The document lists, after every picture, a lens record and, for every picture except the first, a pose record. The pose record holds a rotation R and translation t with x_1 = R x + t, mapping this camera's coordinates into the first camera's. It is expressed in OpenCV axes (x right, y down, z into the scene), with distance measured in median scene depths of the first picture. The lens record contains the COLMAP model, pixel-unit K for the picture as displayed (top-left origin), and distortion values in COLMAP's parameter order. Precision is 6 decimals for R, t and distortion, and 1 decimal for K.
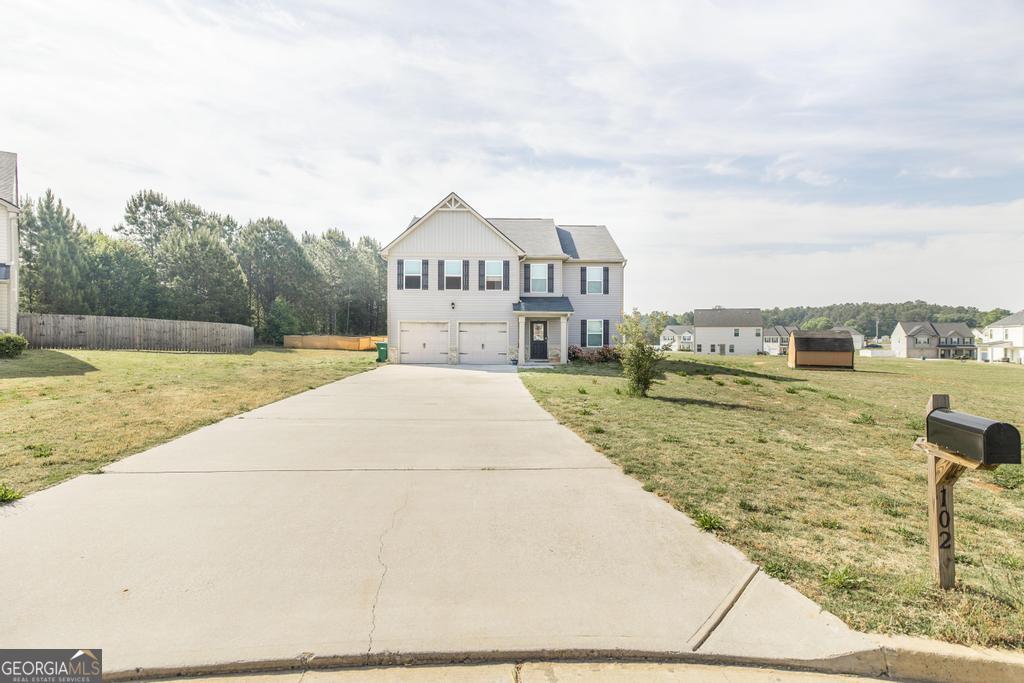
lens RADIAL K [[464.0, 0, 514.1], [0, 464.0, 337.4], [0, 0, 1]] dist [0.010302, 0.000473]
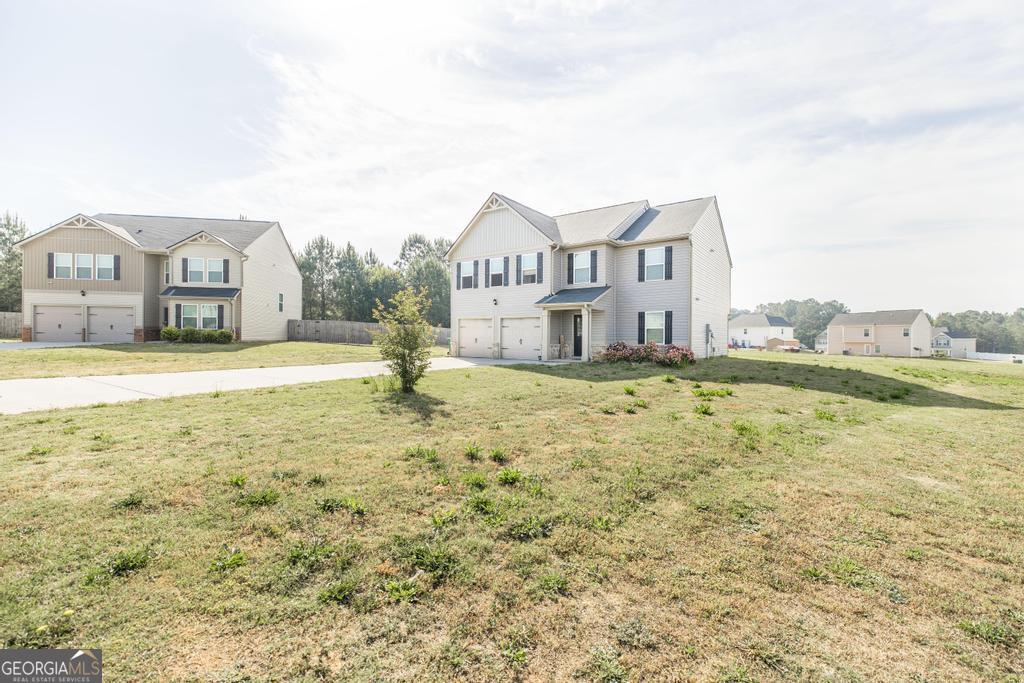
lens RADIAL K [[432.4, 0, 519.2], [0, 432.4, 338.2], [0, 0, 1]] dist [0.000195, 0.001024]
pose [[0.806962, 0.001043, -0.590602, 0.443055], [-0.006505, 0.999953, -0.007122, 0.017463], [0.590567, 0.009589, 0.806932, 0.234400]]
